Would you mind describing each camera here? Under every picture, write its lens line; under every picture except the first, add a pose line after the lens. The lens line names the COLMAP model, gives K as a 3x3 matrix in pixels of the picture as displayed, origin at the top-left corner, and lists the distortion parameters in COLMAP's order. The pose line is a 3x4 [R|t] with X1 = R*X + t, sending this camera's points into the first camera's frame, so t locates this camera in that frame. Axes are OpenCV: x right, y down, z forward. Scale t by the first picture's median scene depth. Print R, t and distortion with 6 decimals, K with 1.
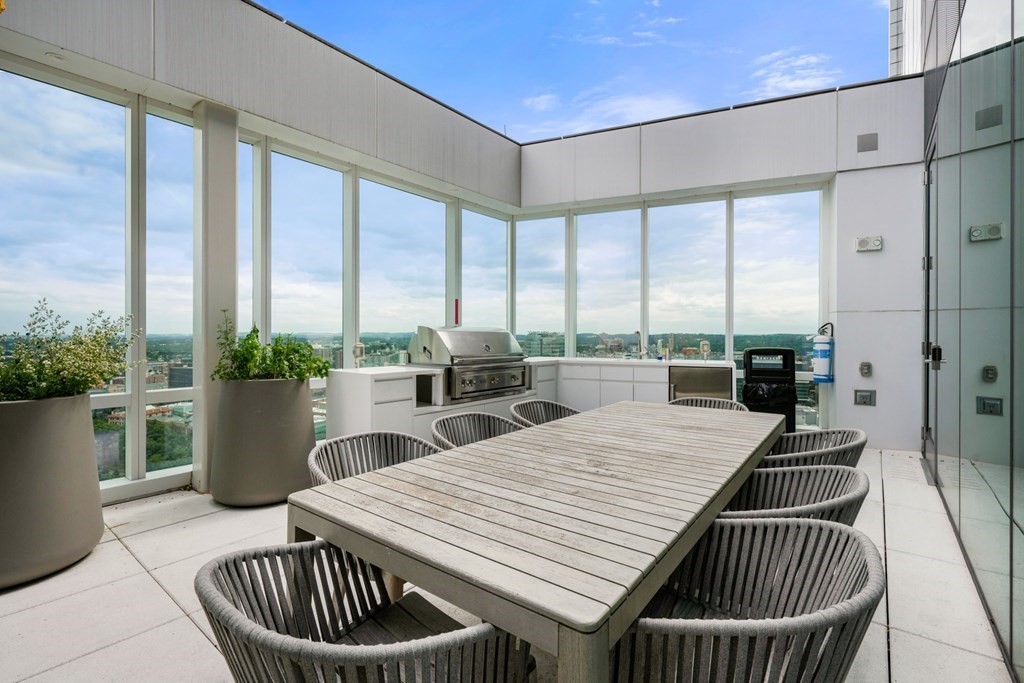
lens RADIAL K [[474.8, 0, 513.5], [0, 474.8, 339.5], [0, 0, 1]] dist [0.003227, -0.000071]
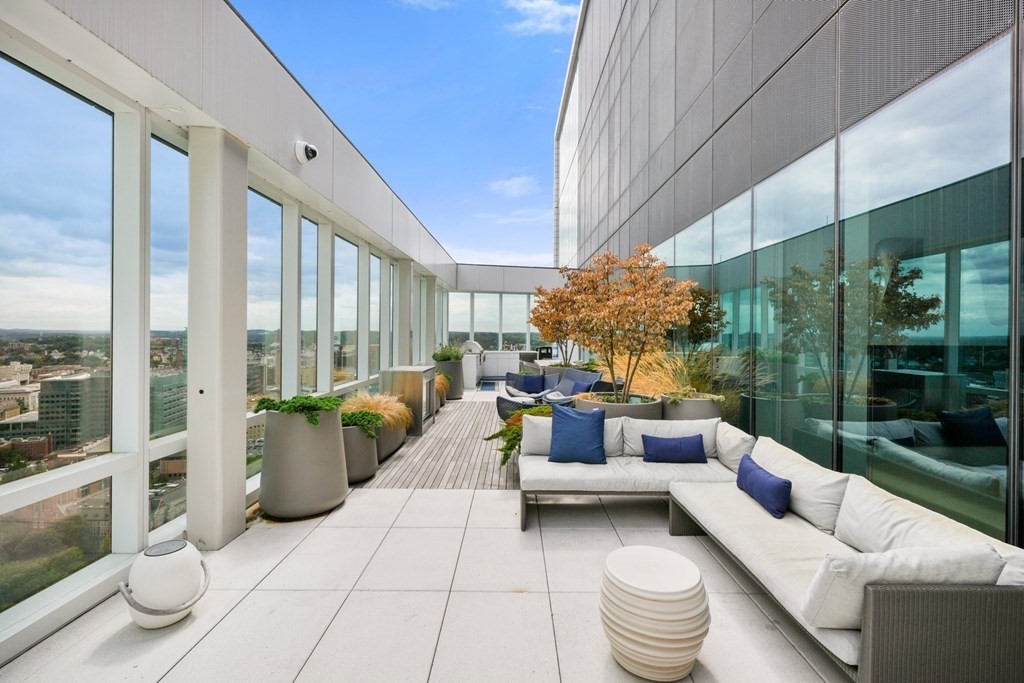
lens RADIAL K [[474.8, 0, 512.4], [0, 474.8, 338.4], [0, 0, 1]] dist [0.003227, -0.000071]
pose [[0.779733, -0.001807, 0.626110, -1.469781], [-0.002248, 0.999981, 0.005685, 0.009074], [-0.626108, -0.005840, 0.779714, -1.395977]]
